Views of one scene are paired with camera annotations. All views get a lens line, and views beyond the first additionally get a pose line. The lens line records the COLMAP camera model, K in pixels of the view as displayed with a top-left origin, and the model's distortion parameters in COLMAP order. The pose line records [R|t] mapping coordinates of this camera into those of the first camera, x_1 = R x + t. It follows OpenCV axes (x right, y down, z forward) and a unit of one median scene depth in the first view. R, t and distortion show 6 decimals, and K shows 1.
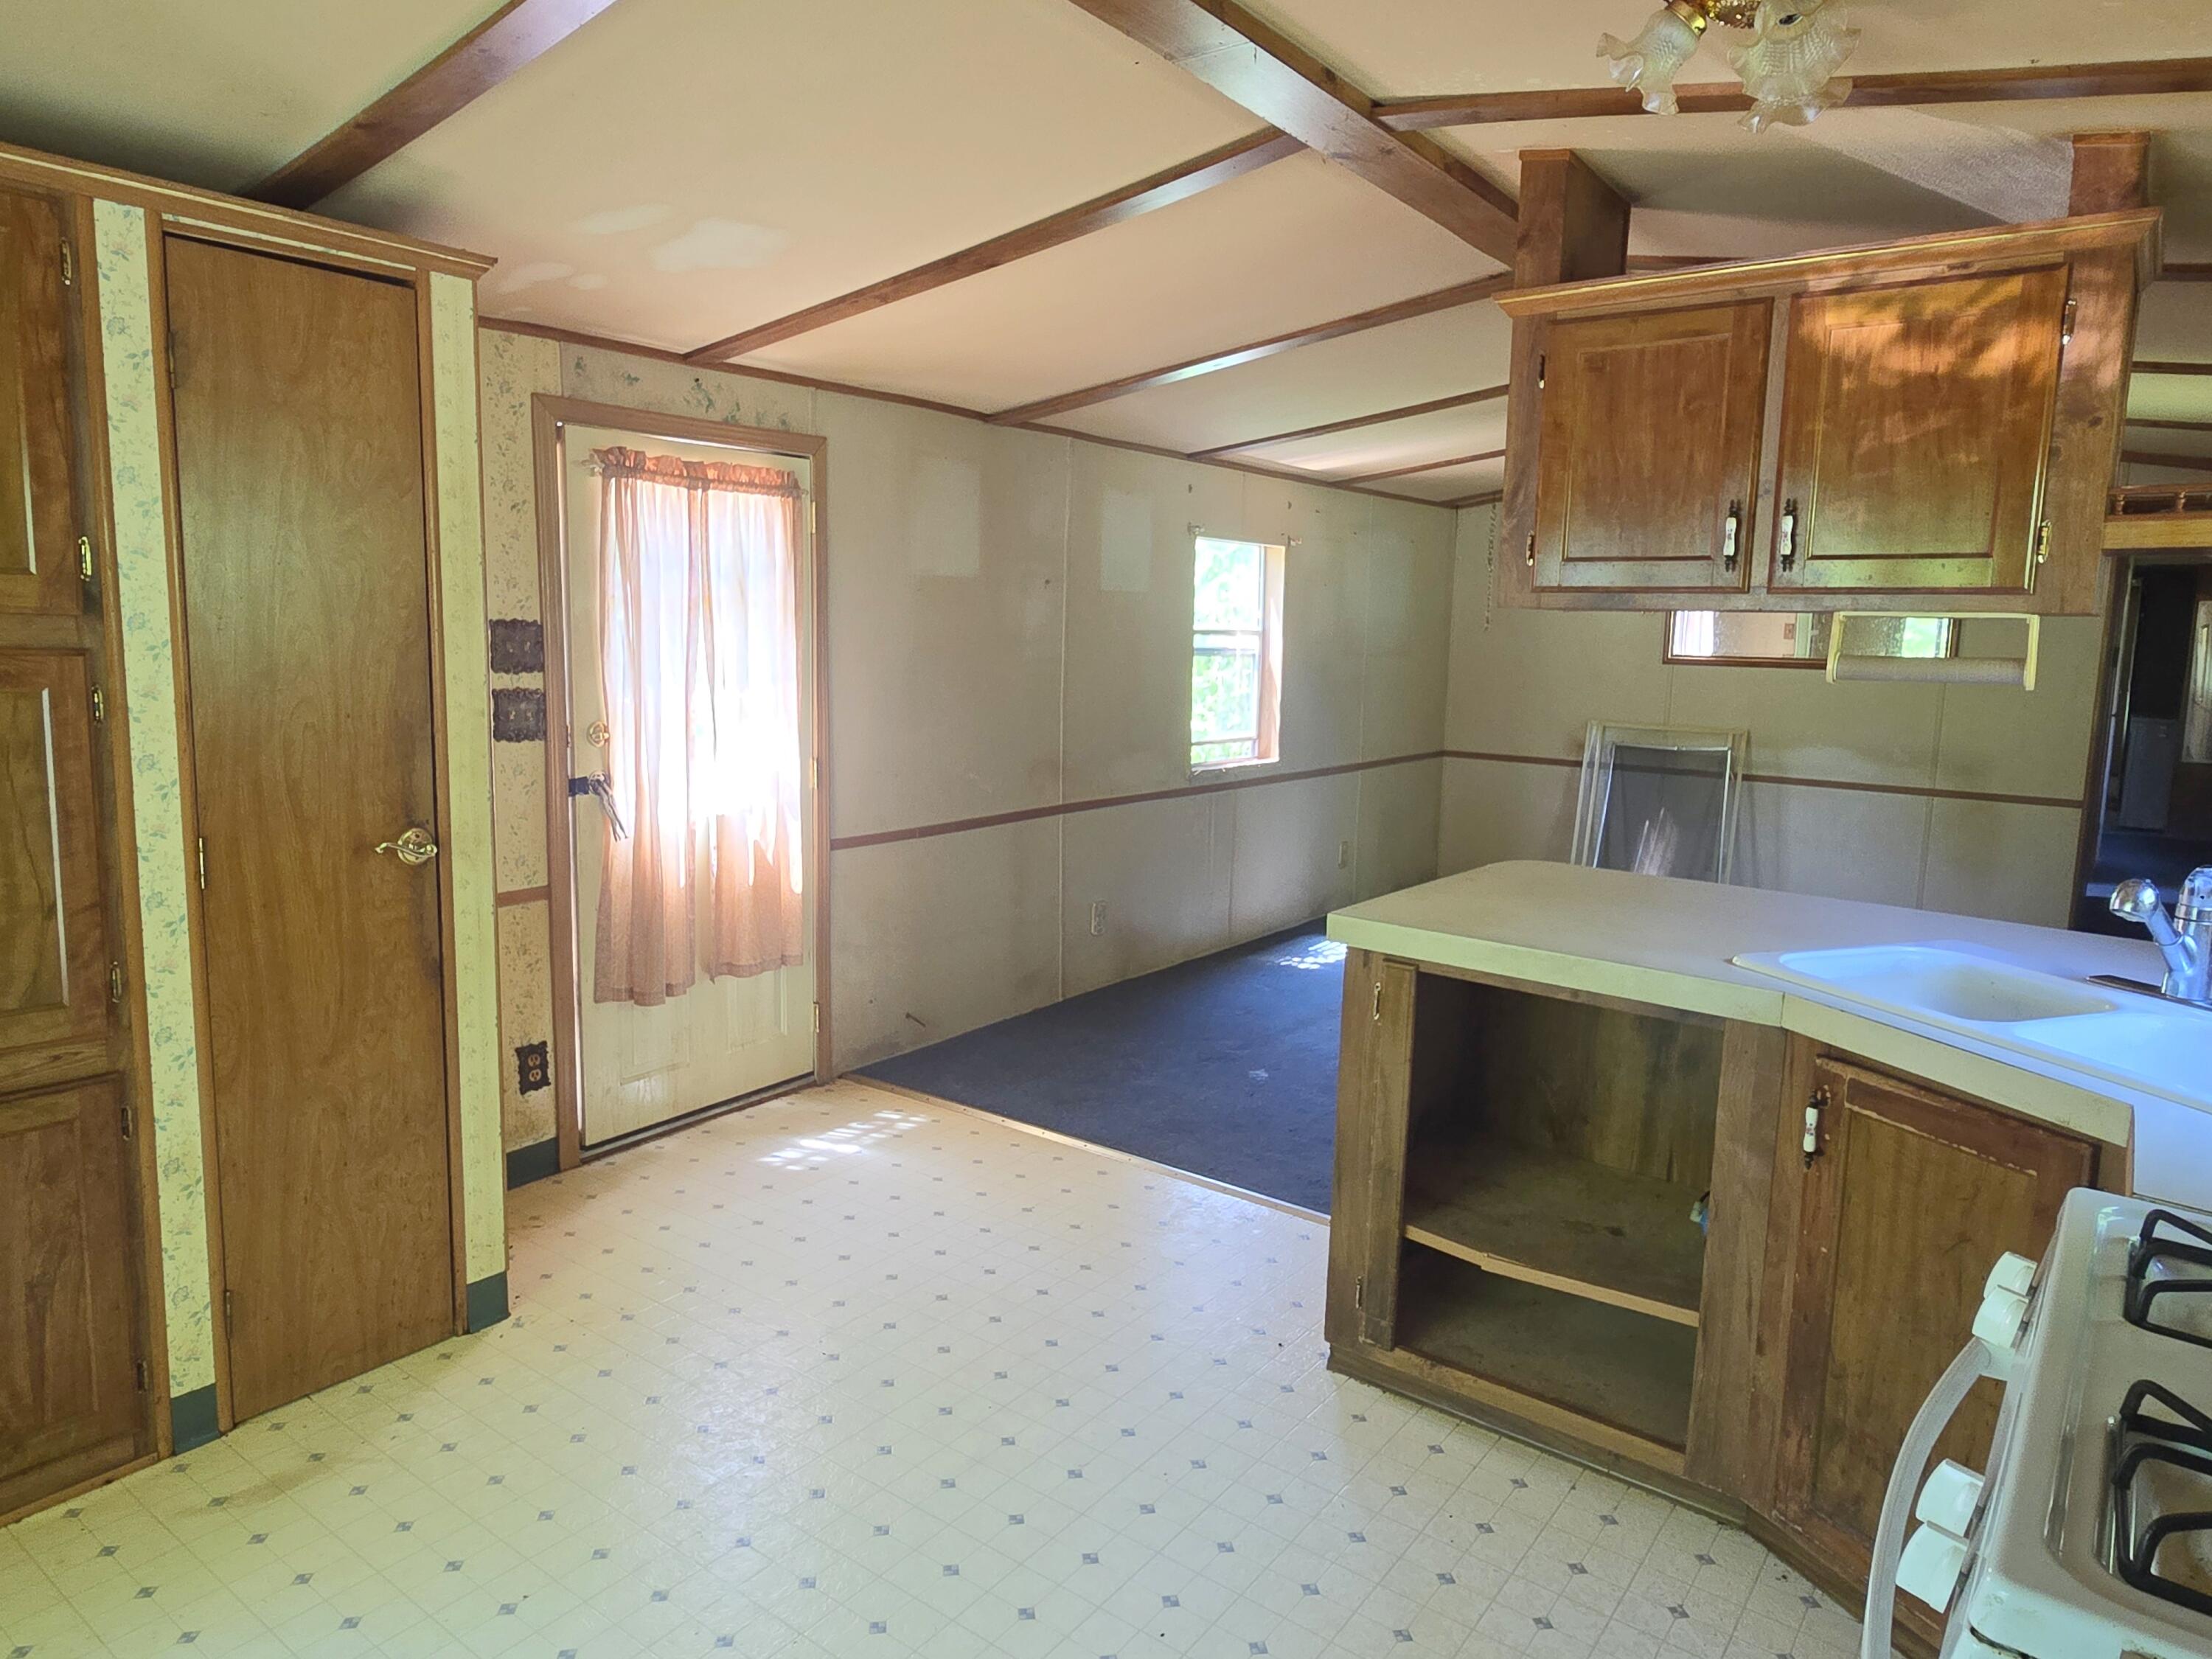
lens RADIAL K [[1390.7, 0, 1105.4], [0, 1390.7, 773.7], [0, 0, 1]] dist [0.004106, 0.000101]
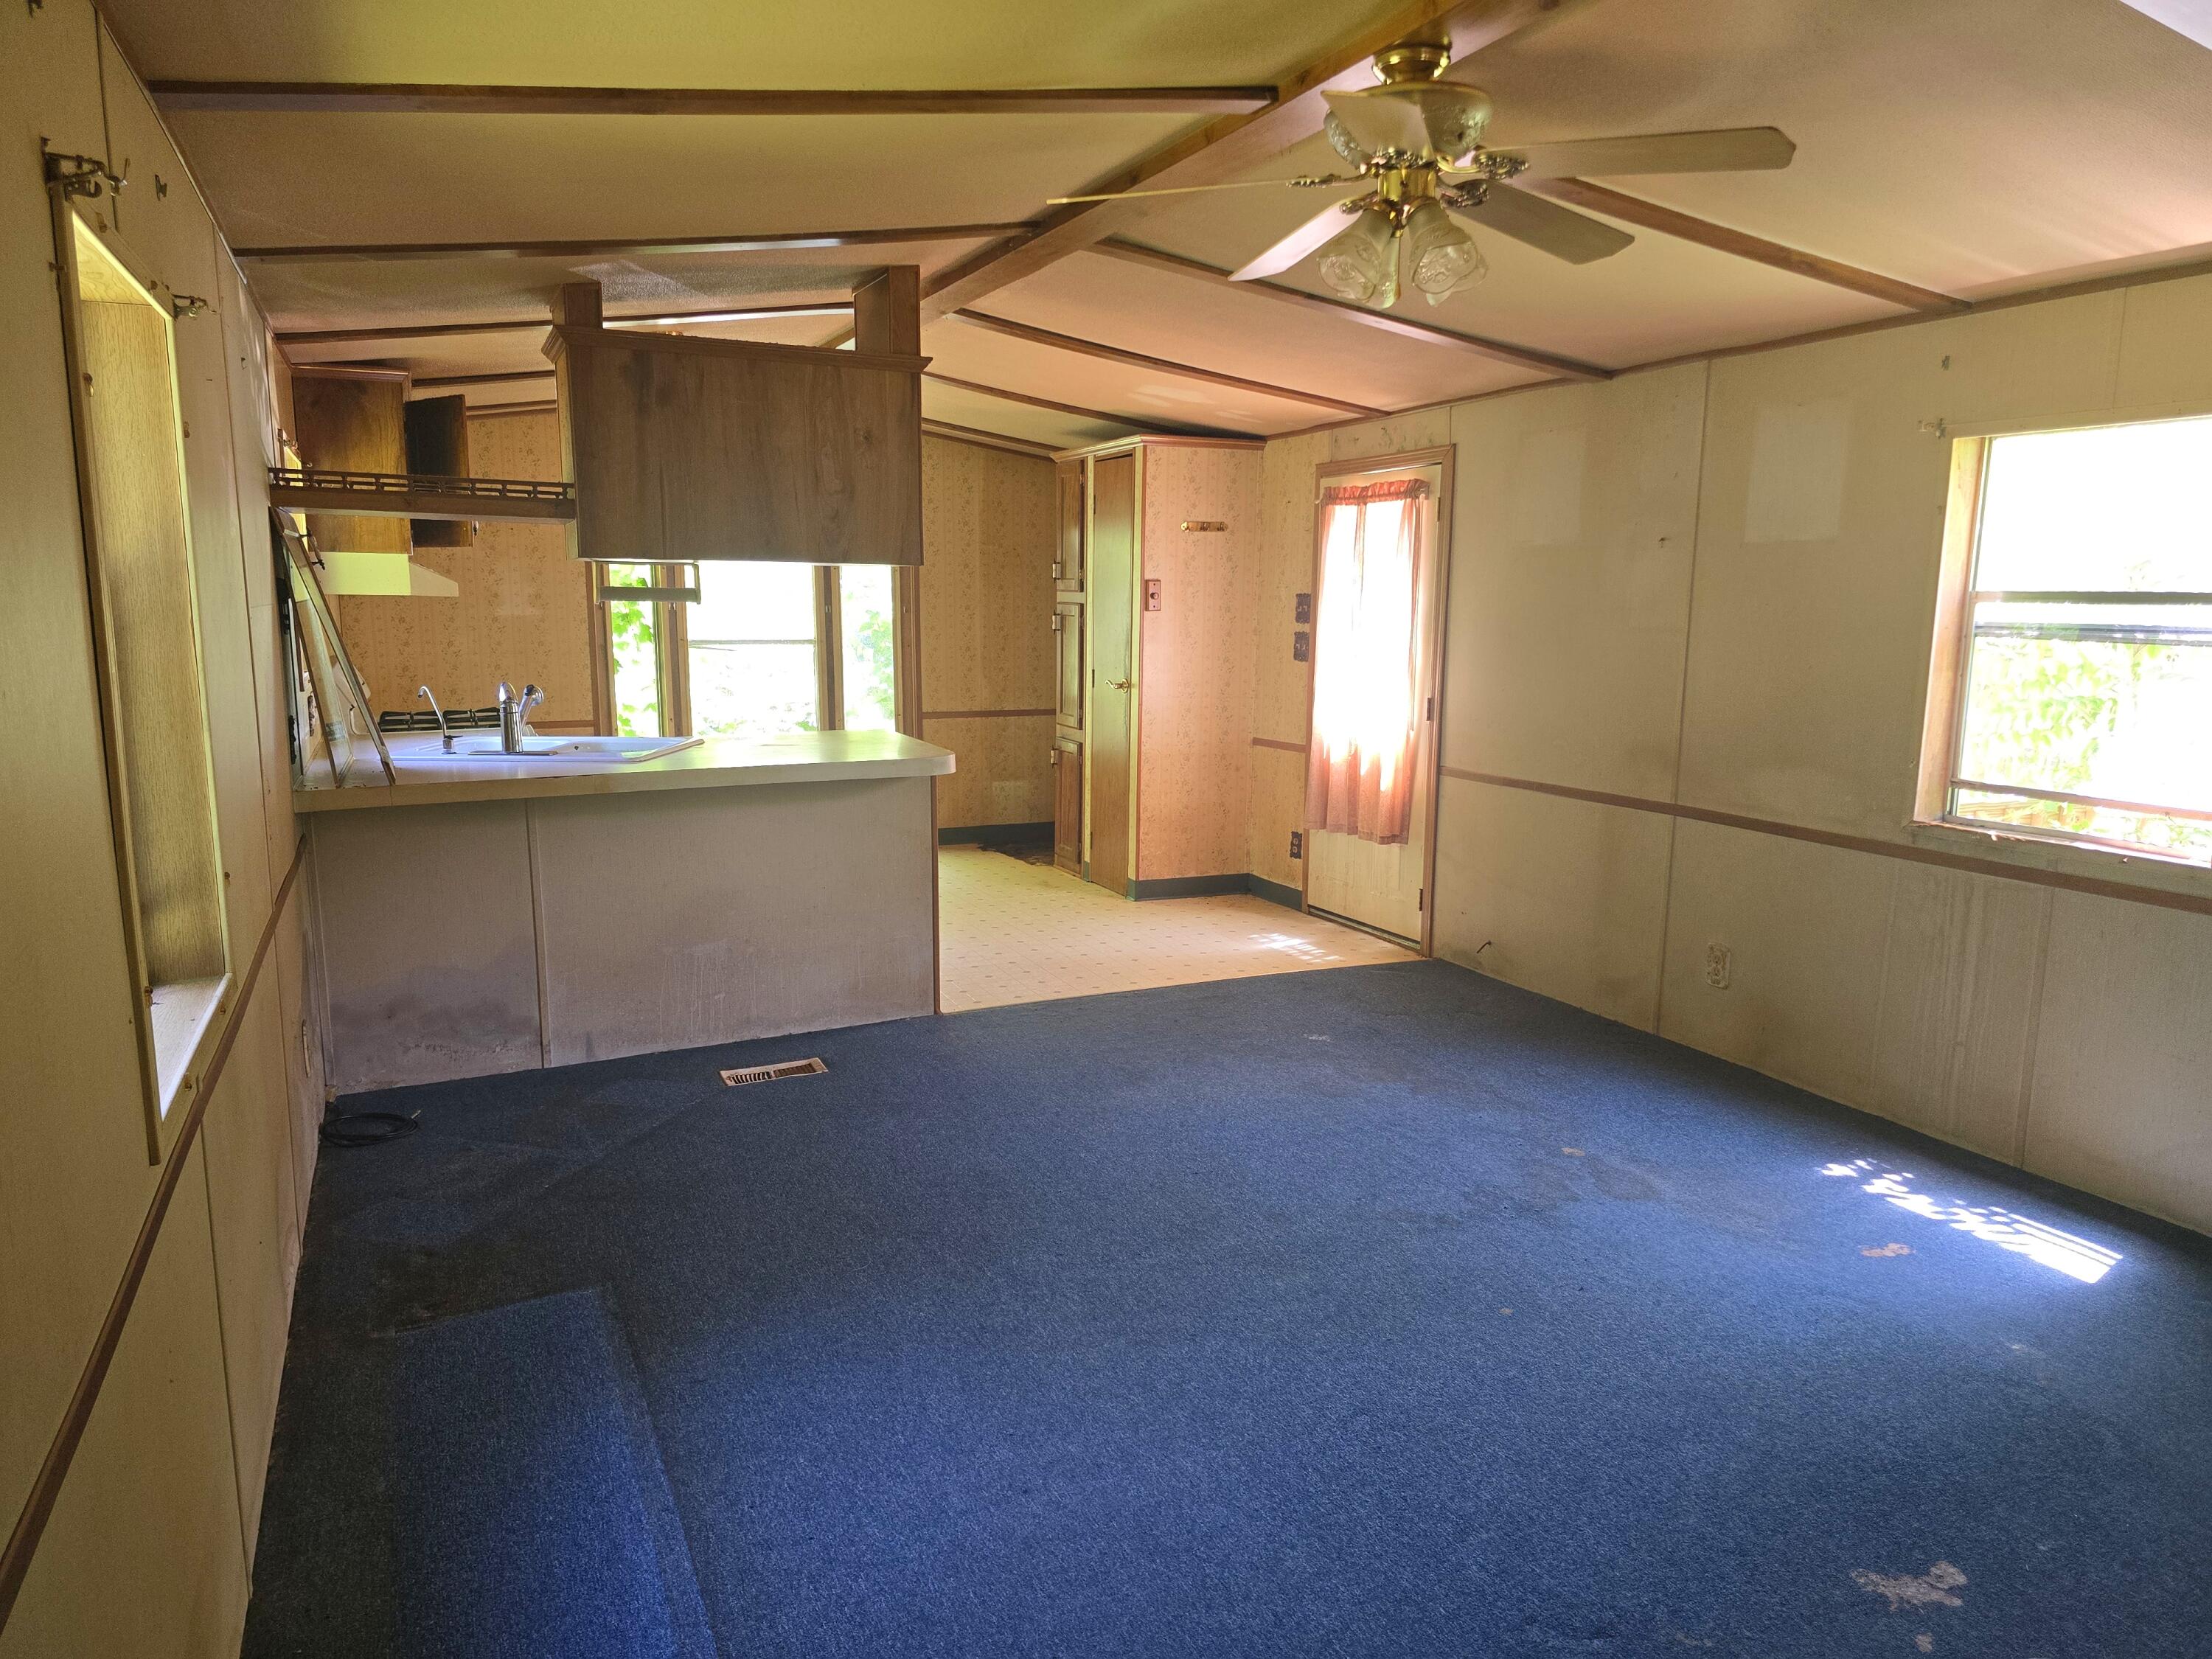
lens RADIAL K [[1483.1, 0, 1106.0], [0, 1483.1, 829.5], [0, 0, 1]] dist [0.001973, -0.000816]
pose [[-0.480618, 0.116854, -0.869109, 1.187693], [-0.105618, 0.976154, 0.189653, -0.126214], [0.870546, 0.182945, -0.456816, 1.443353]]
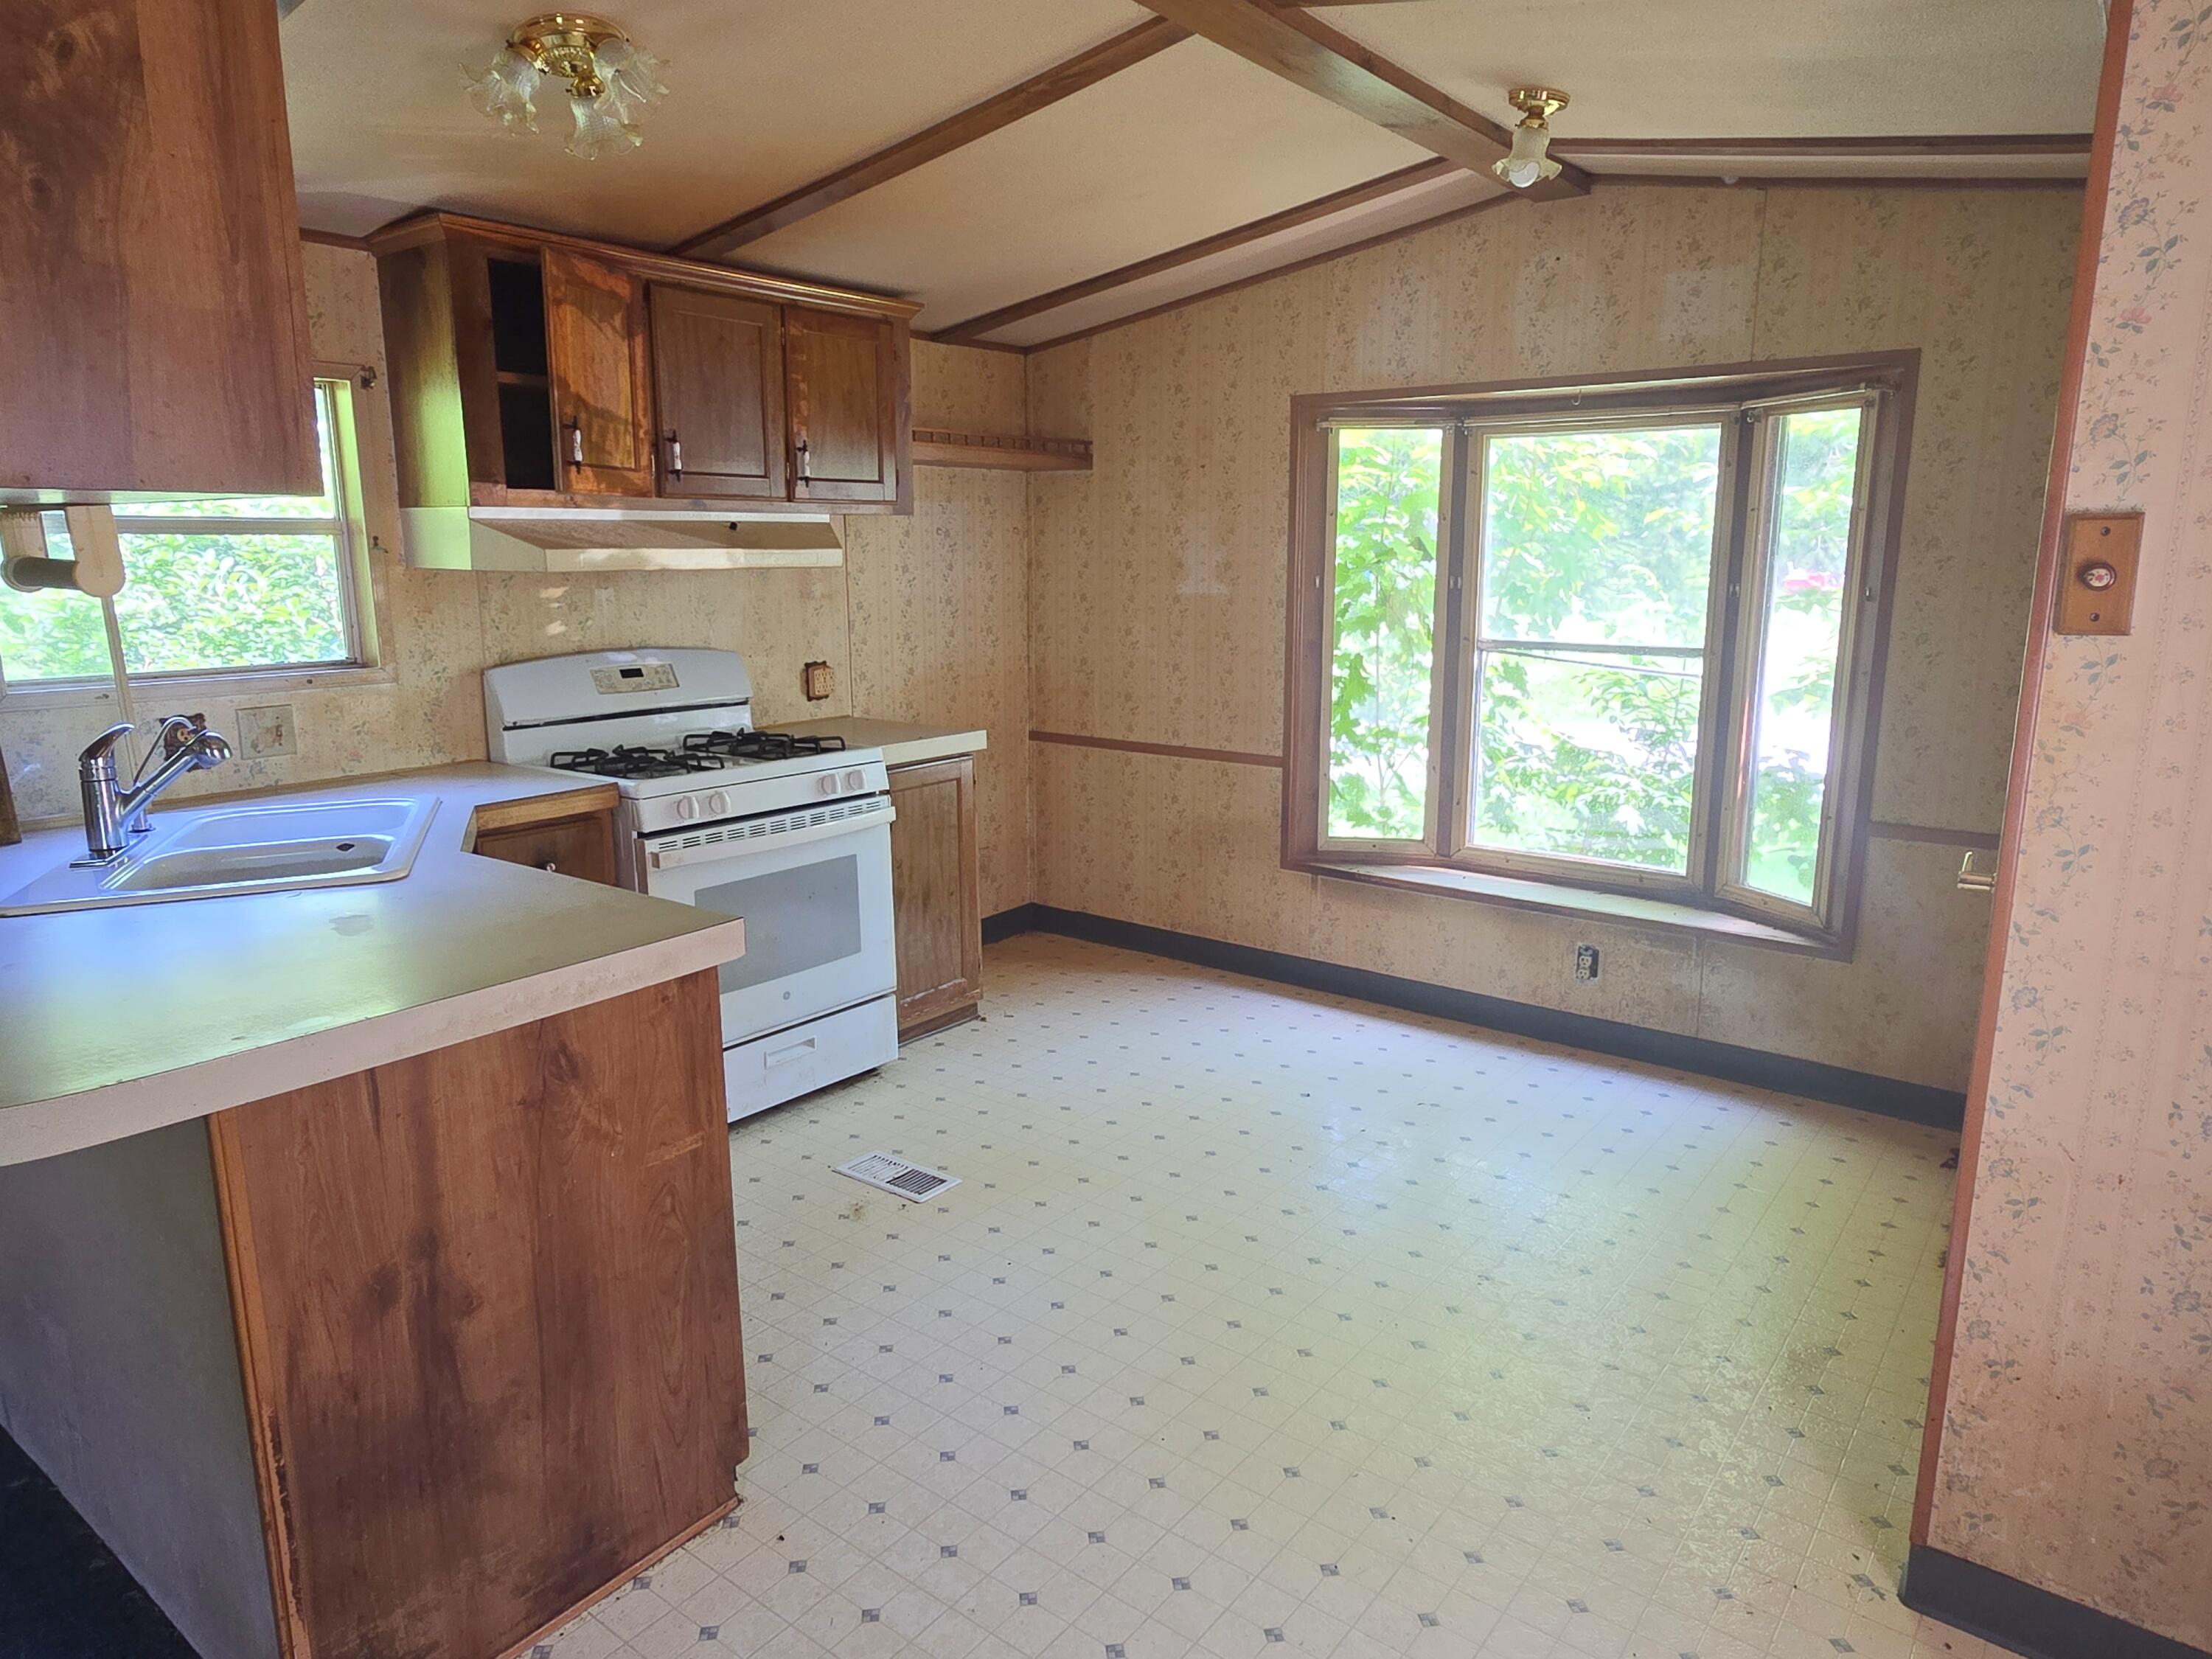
lens RADIAL K [[1390.7, 0, 1105.4], [0, 1390.7, 773.7], [0, 0, 1]] dist [0.004106, 0.000101]
pose [[-0.999809, -0.018344, 0.006686, -0.027964], [-0.015994, 0.965902, 0.258413, -0.115170], [-0.011198, 0.258257, -0.966011, 1.094193]]
